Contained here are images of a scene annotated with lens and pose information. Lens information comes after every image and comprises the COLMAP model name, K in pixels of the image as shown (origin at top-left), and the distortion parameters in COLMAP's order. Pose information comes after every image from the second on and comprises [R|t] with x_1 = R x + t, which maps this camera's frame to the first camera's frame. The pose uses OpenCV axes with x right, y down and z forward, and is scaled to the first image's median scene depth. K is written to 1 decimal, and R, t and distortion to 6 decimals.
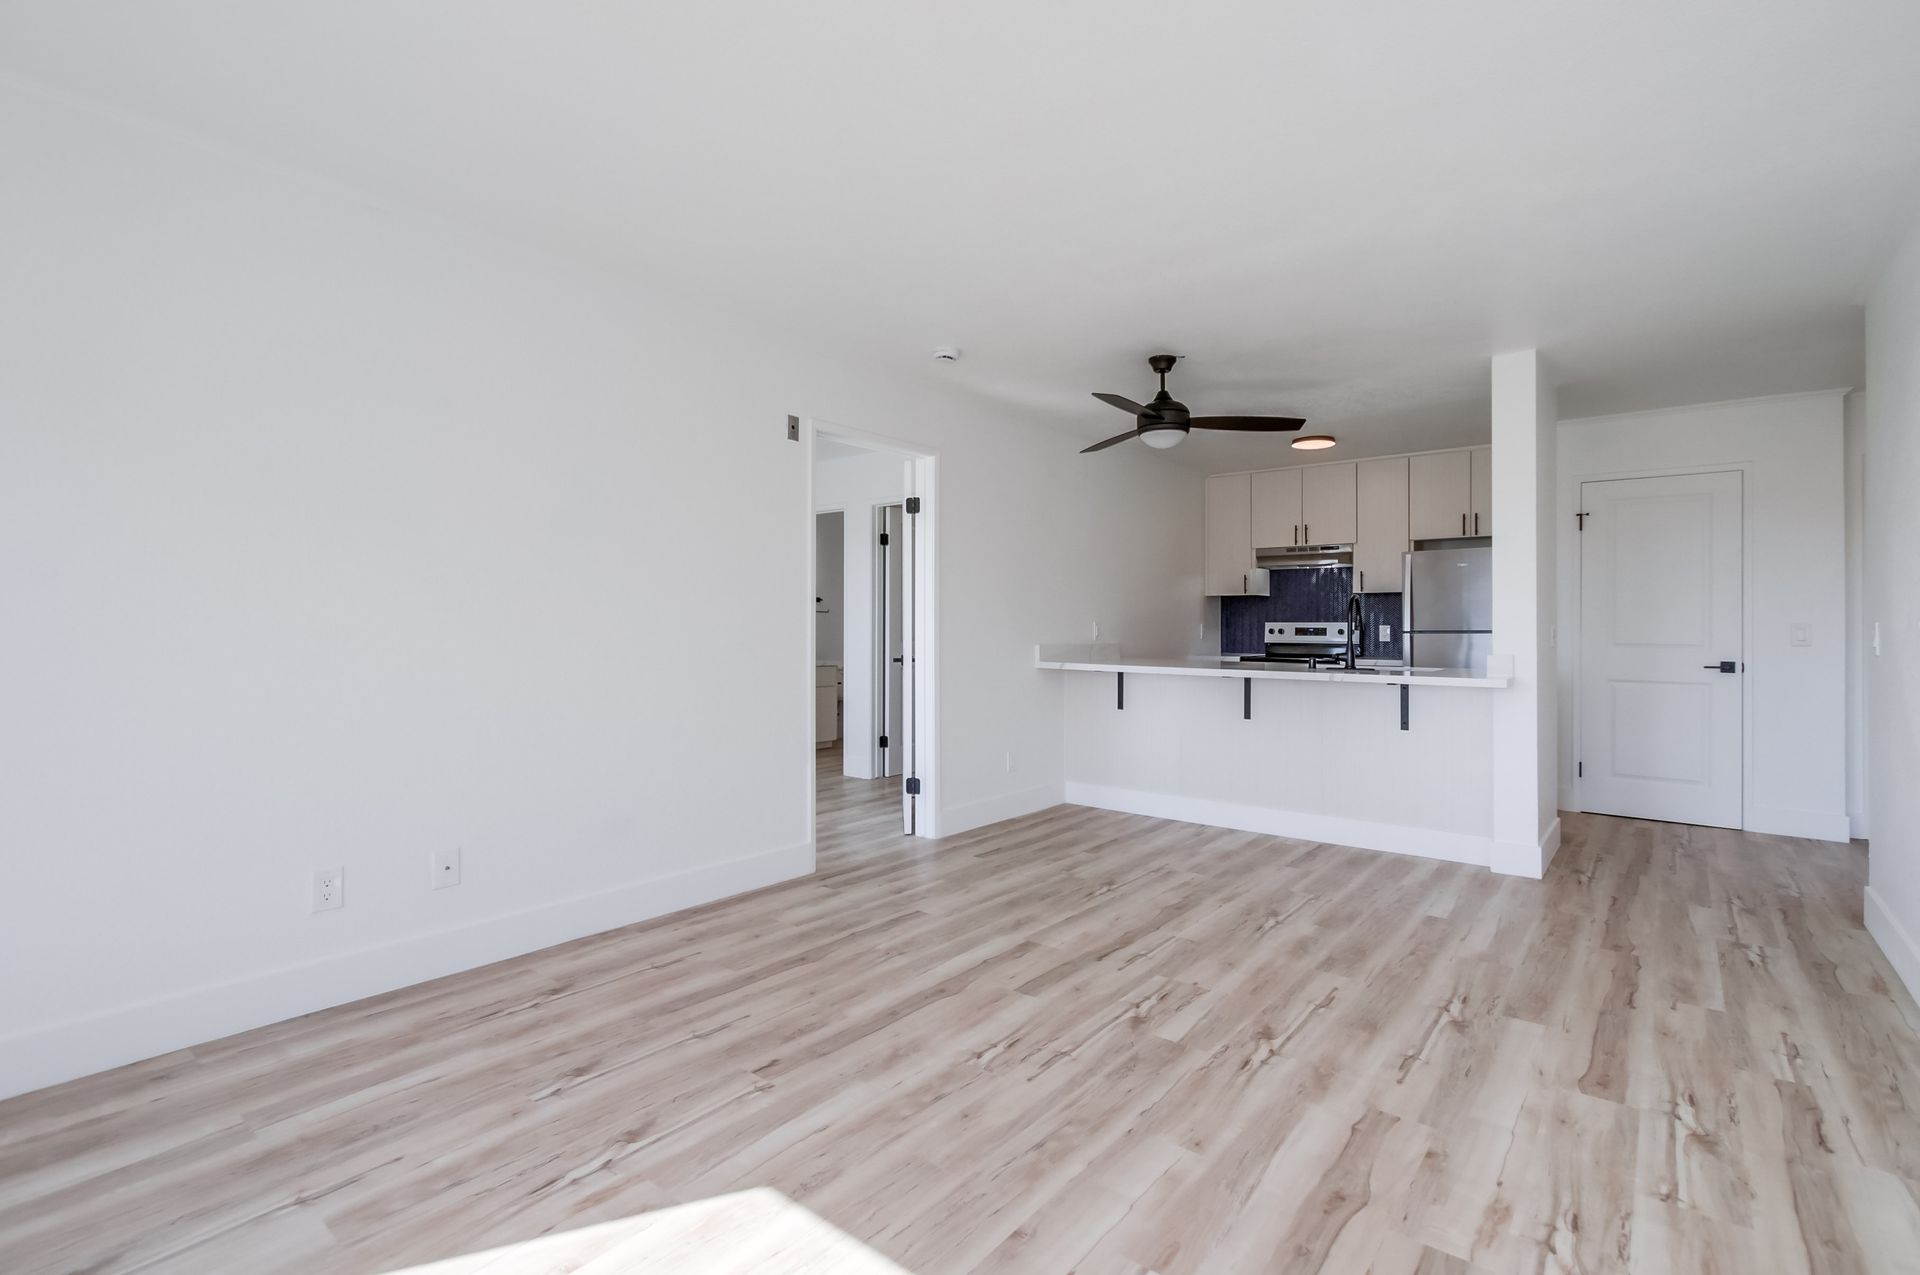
lens RADIAL K [[875.2, 0, 1003.4], [0, 875.2, 617.2], [0, 0, 1]] dist [0.000635, 0.001887]
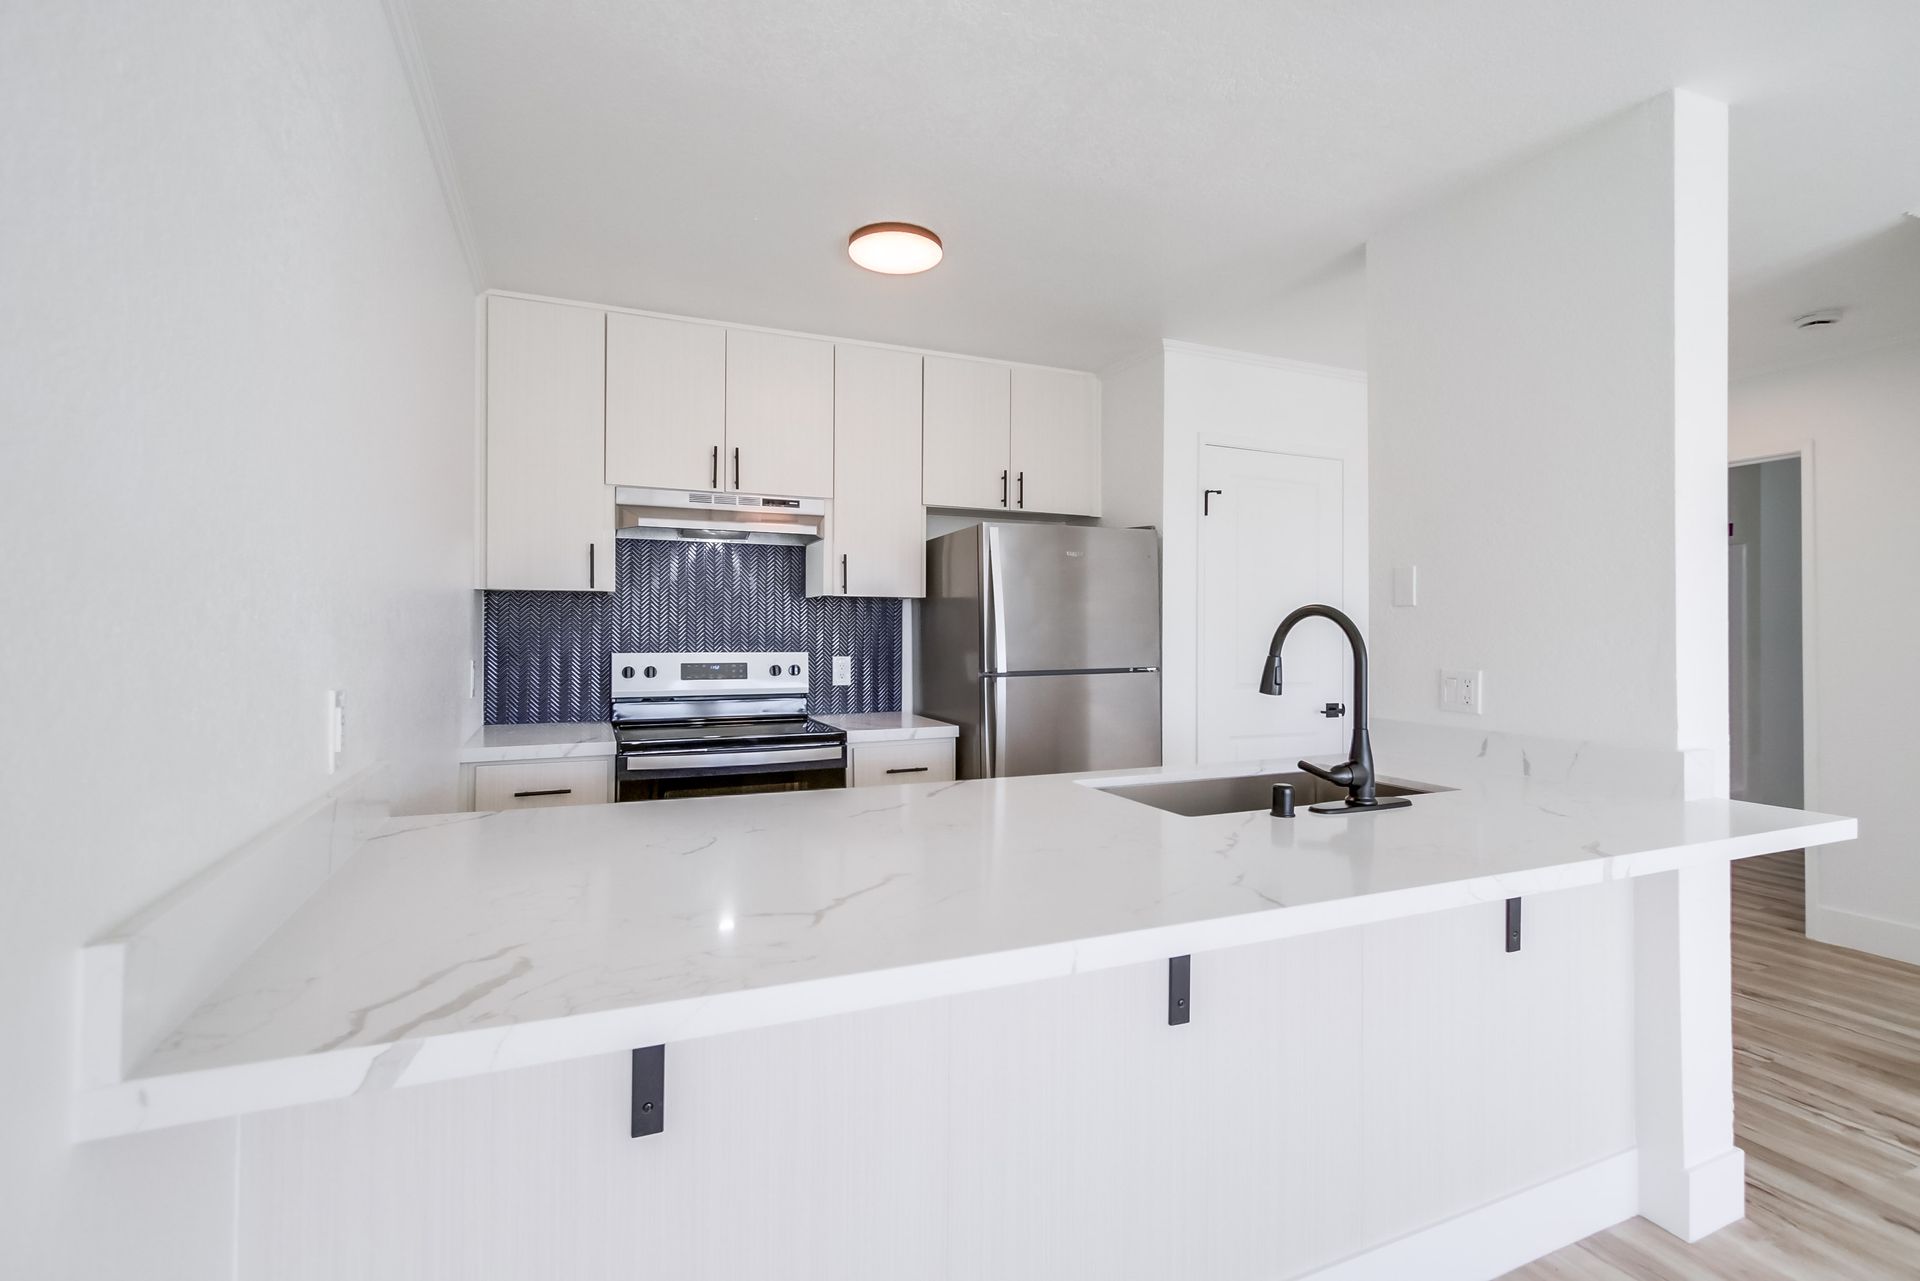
lens RADIAL K [[875.2, 0, 968.9], [0, 875.2, 633.4], [0, 0, 1]] dist [0.000635, 0.001887]
pose [[0.491650, -0.002367, 0.870789, -0.012339], [-0.010370, 0.999909, 0.008573, -0.022580], [-0.870731, -0.013245, 0.491581, 1.410906]]
